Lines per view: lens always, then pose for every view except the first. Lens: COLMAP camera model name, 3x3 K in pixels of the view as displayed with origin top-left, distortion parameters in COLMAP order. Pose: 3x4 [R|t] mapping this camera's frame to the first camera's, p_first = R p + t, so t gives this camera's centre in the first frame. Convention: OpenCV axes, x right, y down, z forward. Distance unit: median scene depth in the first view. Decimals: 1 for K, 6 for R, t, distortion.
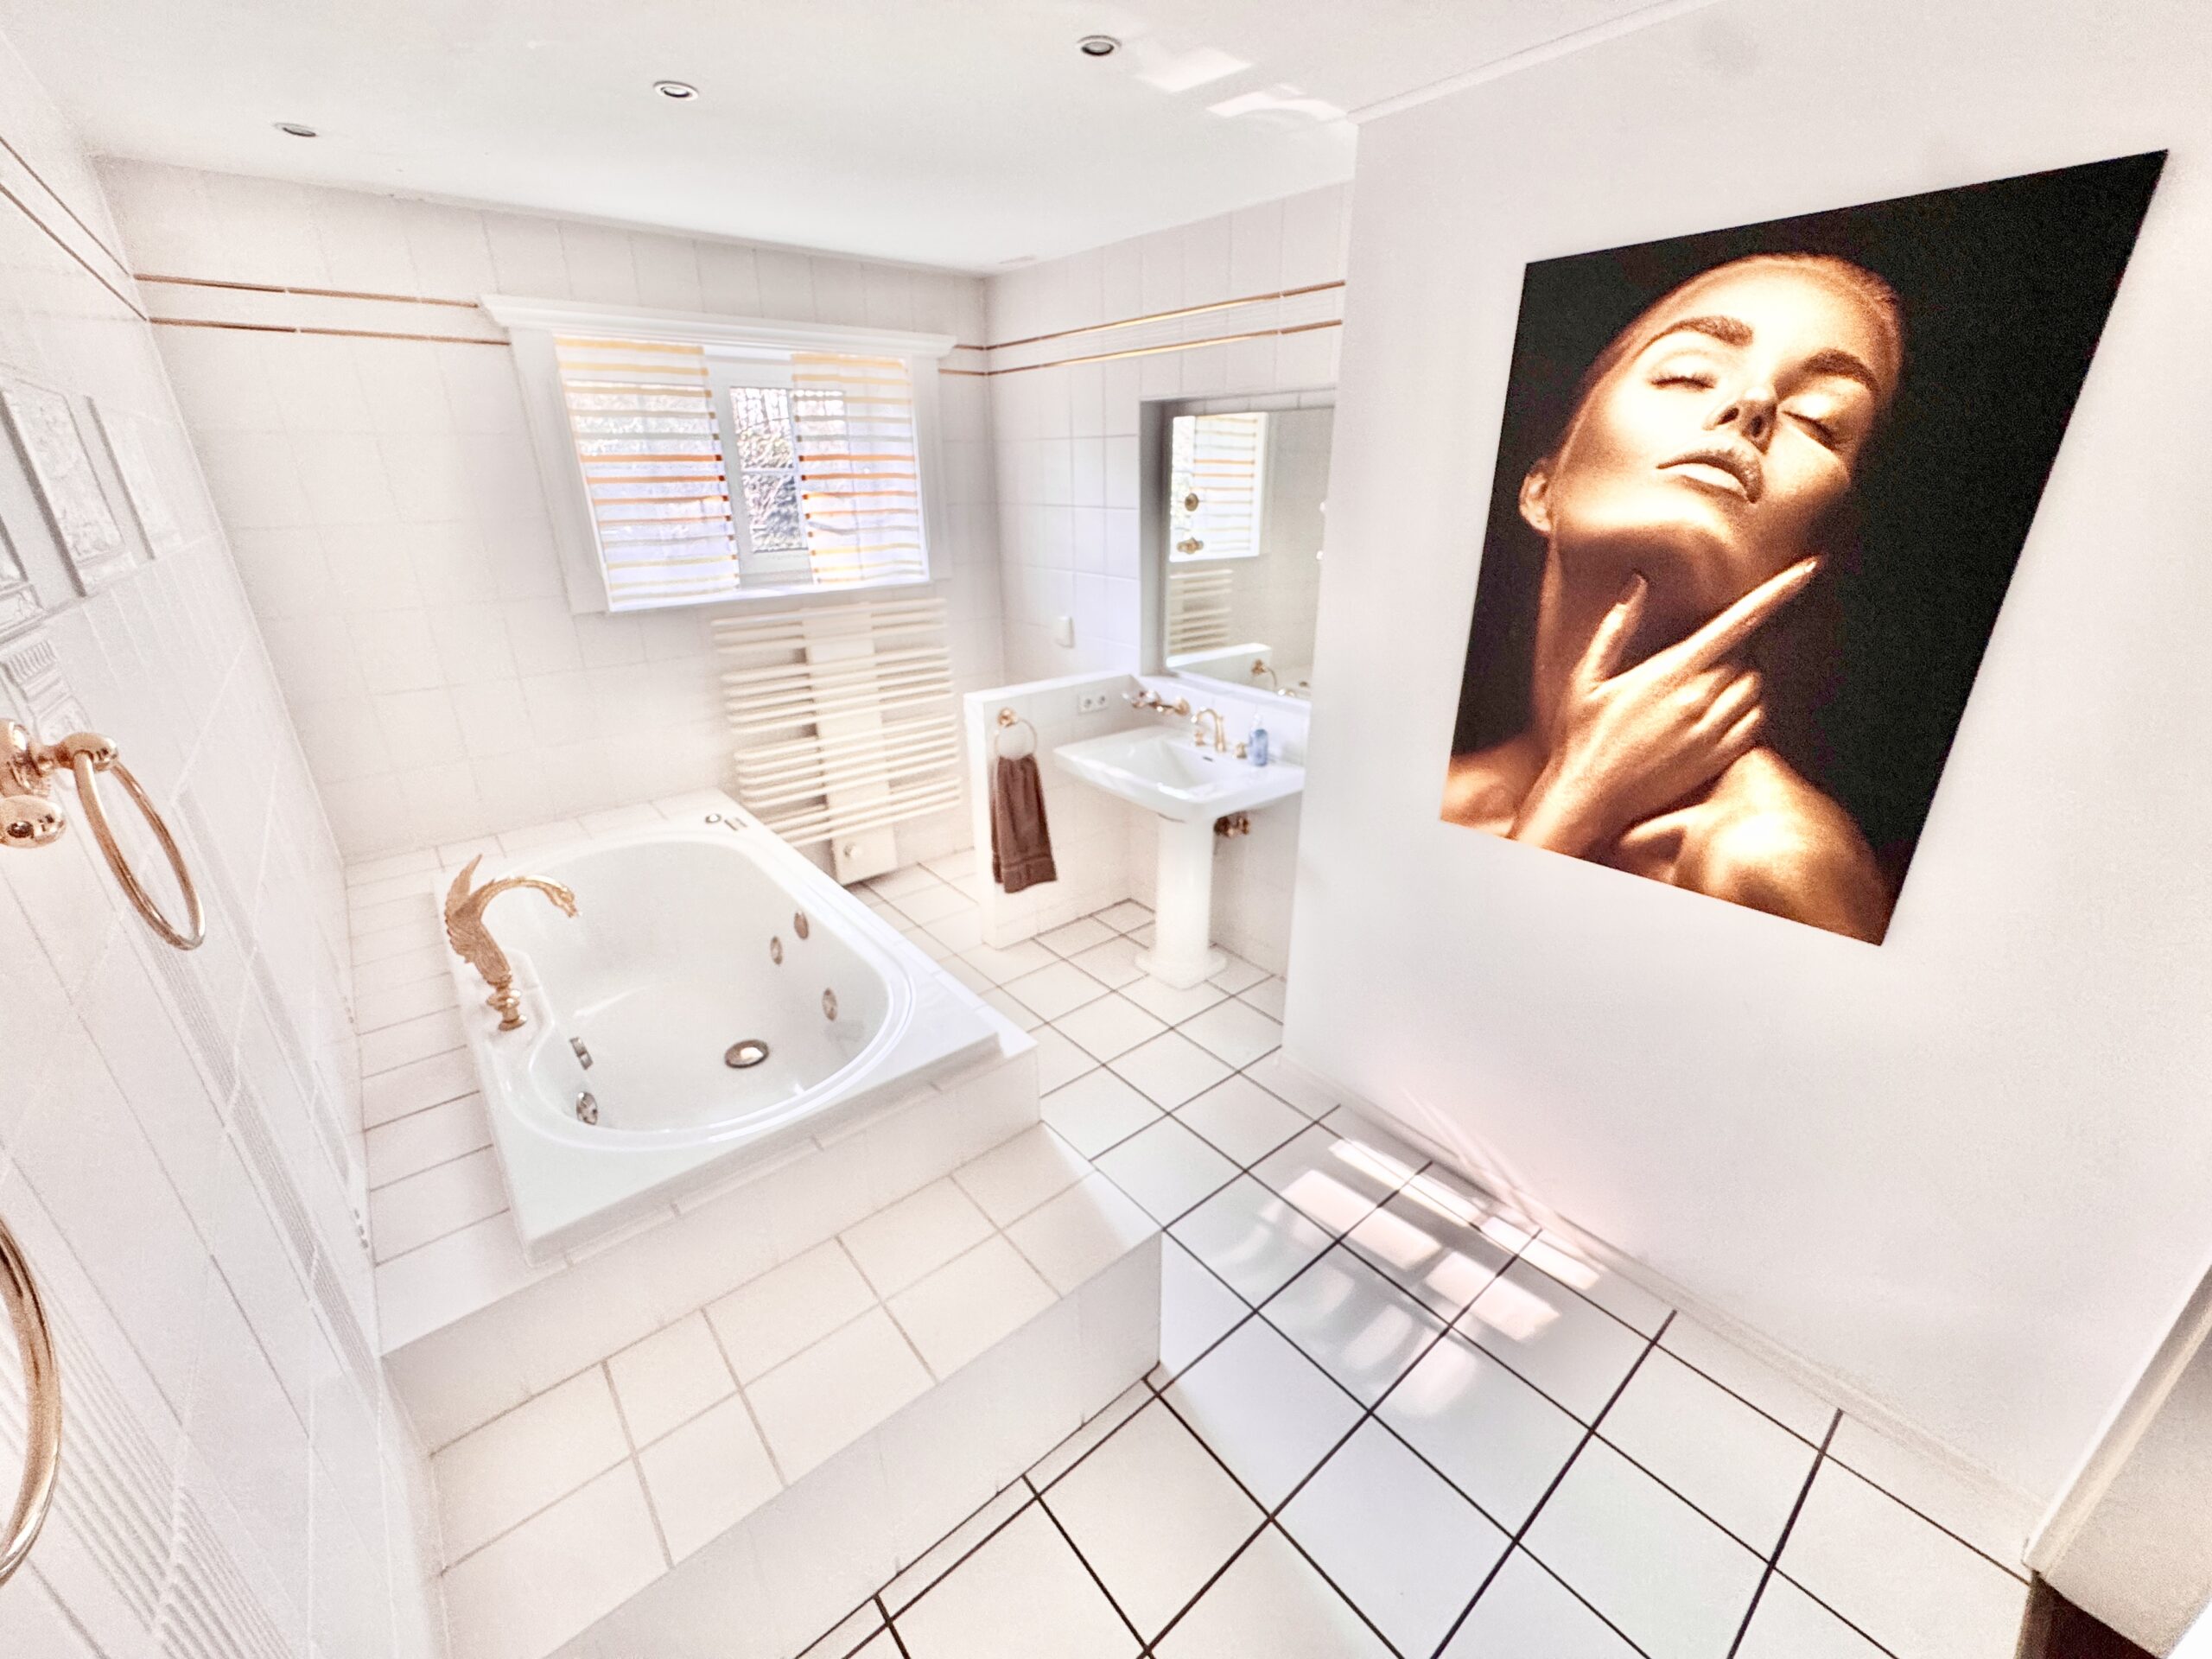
lens RADIAL K [[891.0, 0, 1105.3], [0, 891.0, 831.9], [0, 0, 1]] dist [0.001157, 0.000129]
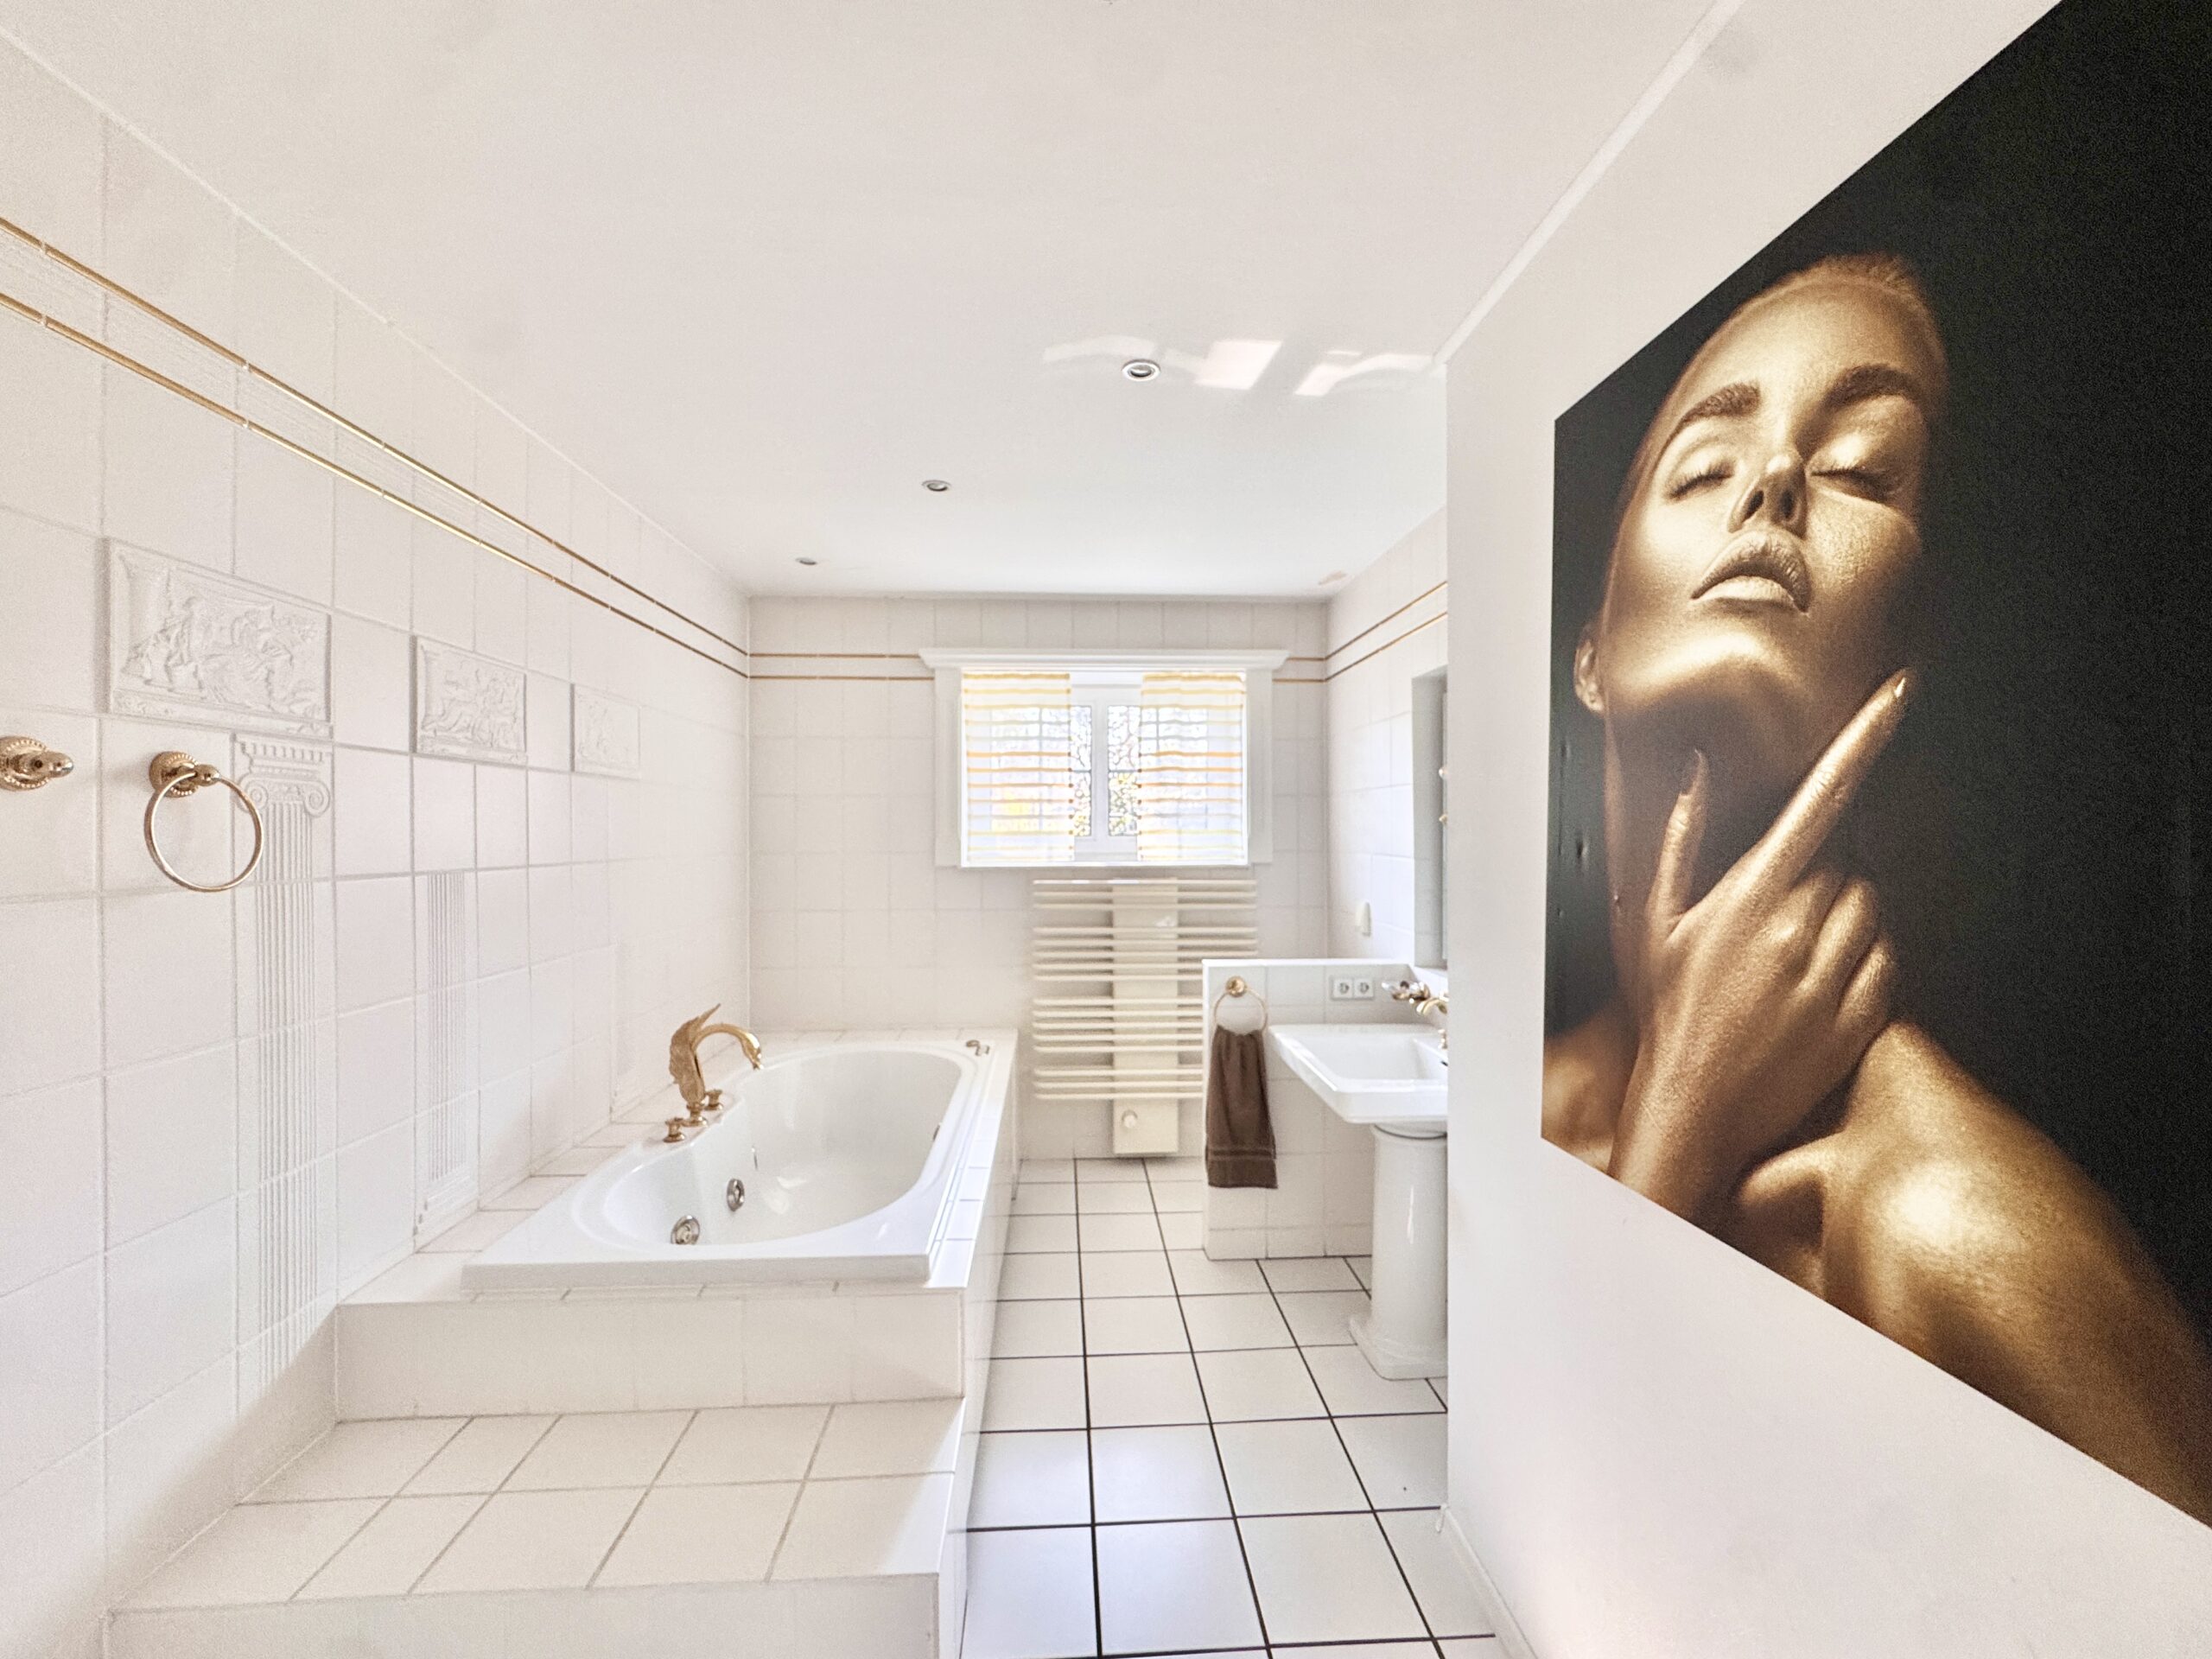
lens RADIAL K [[891.0, 0, 1102.8], [0, 891.0, 831.5], [0, 0, 1]] dist [0.001157, 0.000129]
pose [[0.800766, 0.006546, -0.598942, 0.606569], [-0.230525, 0.926286, -0.298081, 0.058701], [0.552840, 0.376765, 0.743247, 0.282442]]
